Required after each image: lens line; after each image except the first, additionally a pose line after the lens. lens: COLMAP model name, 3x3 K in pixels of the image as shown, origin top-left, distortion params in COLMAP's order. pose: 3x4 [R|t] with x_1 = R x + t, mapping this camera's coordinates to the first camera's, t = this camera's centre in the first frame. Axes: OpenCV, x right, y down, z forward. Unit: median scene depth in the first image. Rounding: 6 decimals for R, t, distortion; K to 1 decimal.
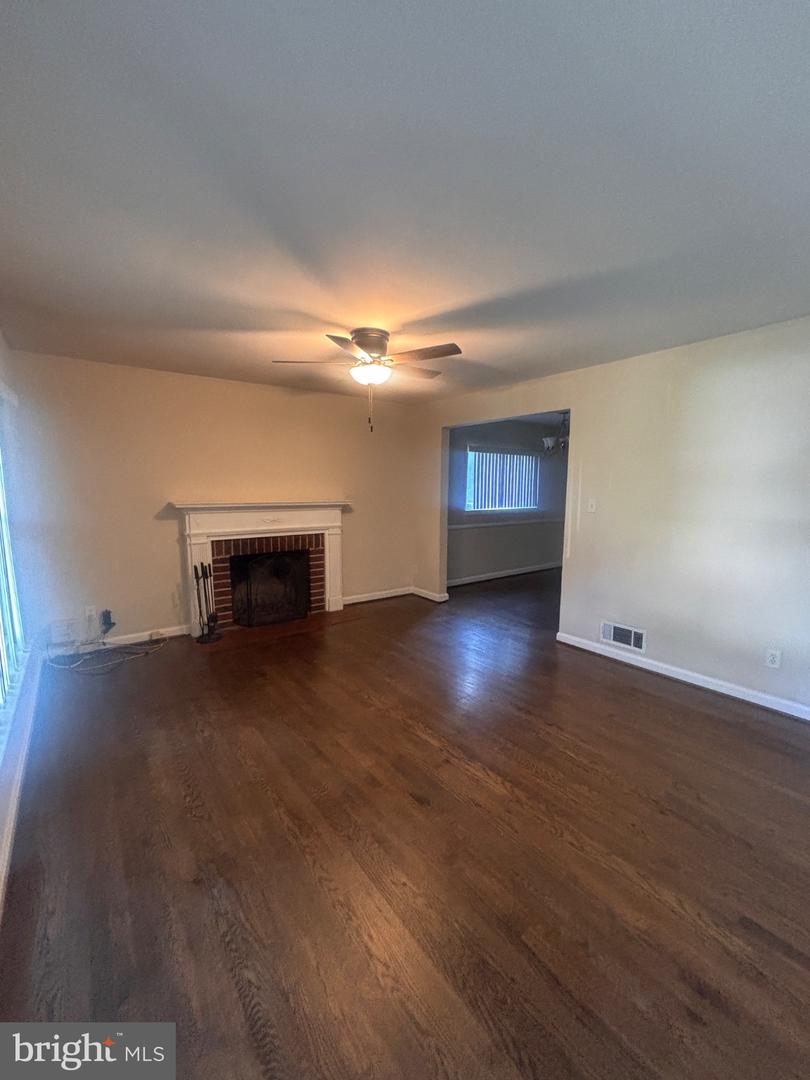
lens RADIAL K [[434.1, 0, 405.9], [0, 434.1, 539.5], [0, 0, 1]] dist [0.000357, -0.000117]
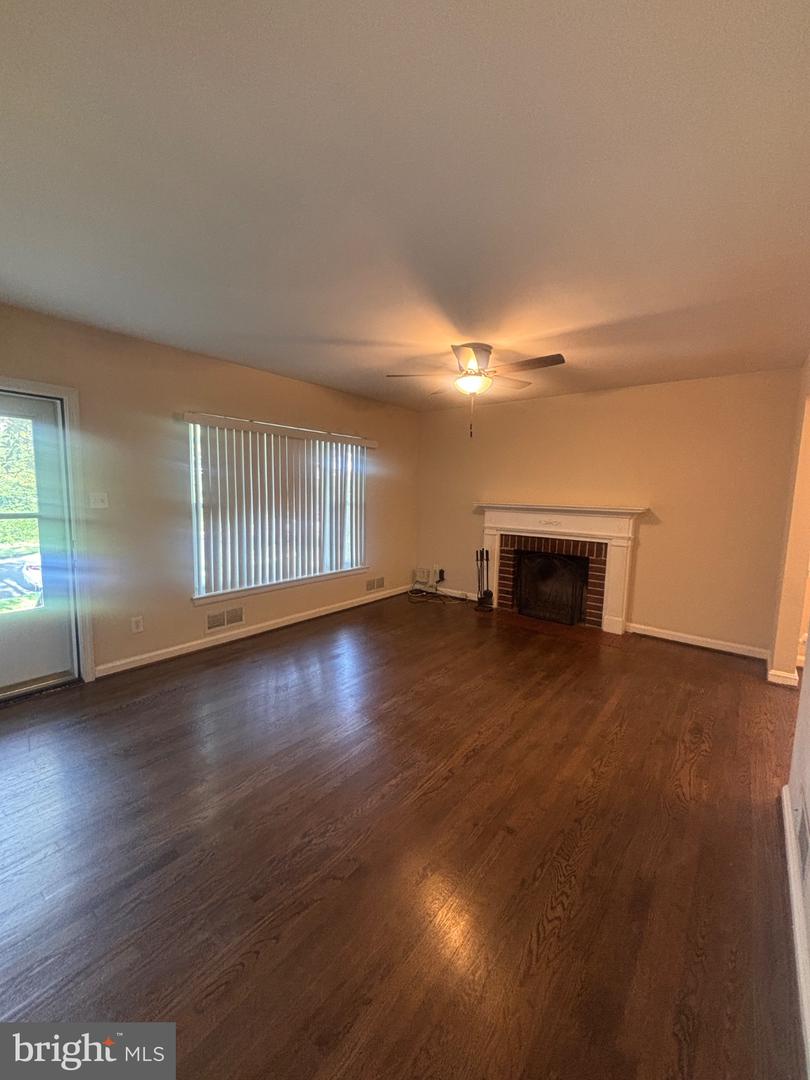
lens RADIAL K [[437.1, 0, 403.1], [0, 437.1, 539.8], [0, 0, 1]] dist [-0.002407, 0.000568]
pose [[0.242221, 0.108472, -0.964138, 0.591063], [-0.137927, 0.987488, 0.076447, -0.032249], [0.960367, 0.114464, 0.254152, 0.361137]]
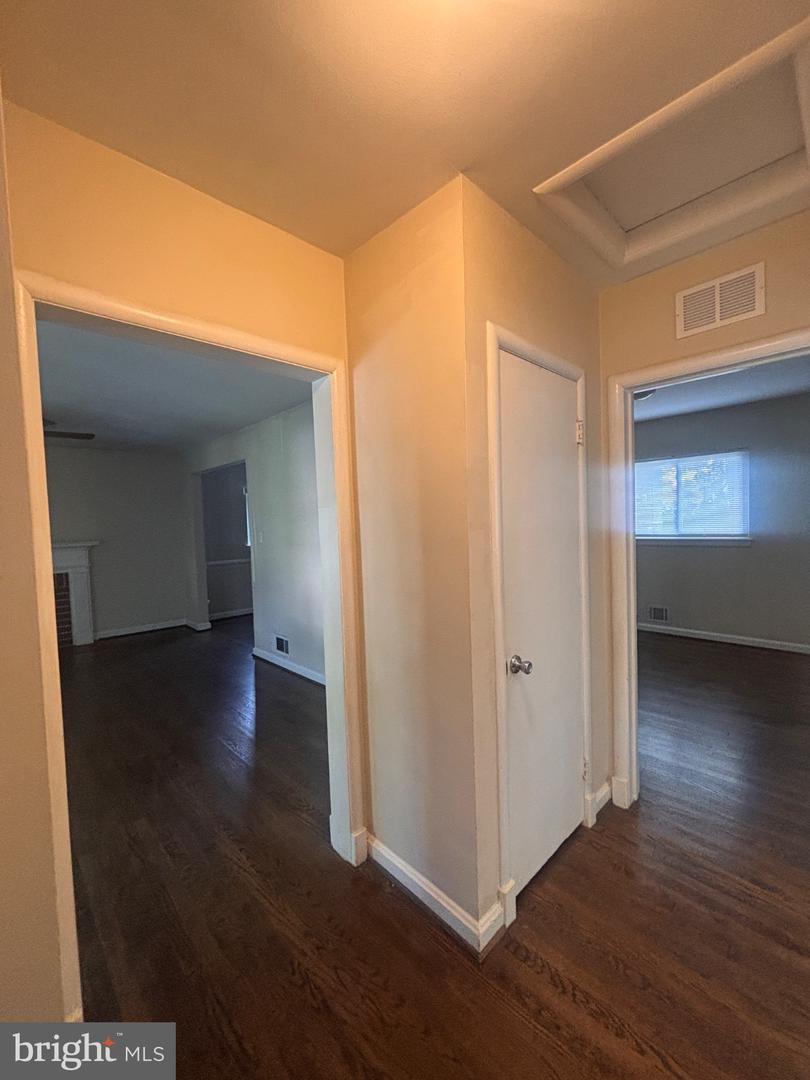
lens RADIAL K [[434.1, 0, 405.9], [0, 434.1, 539.5], [0, 0, 1]] dist [0.000357, -0.000117]
pose [[0.992073, -0.042165, 0.118379, 0.533992], [0.052479, 0.994963, -0.085413, 0.040250], [-0.114181, 0.090949, 0.989288, -0.187532]]
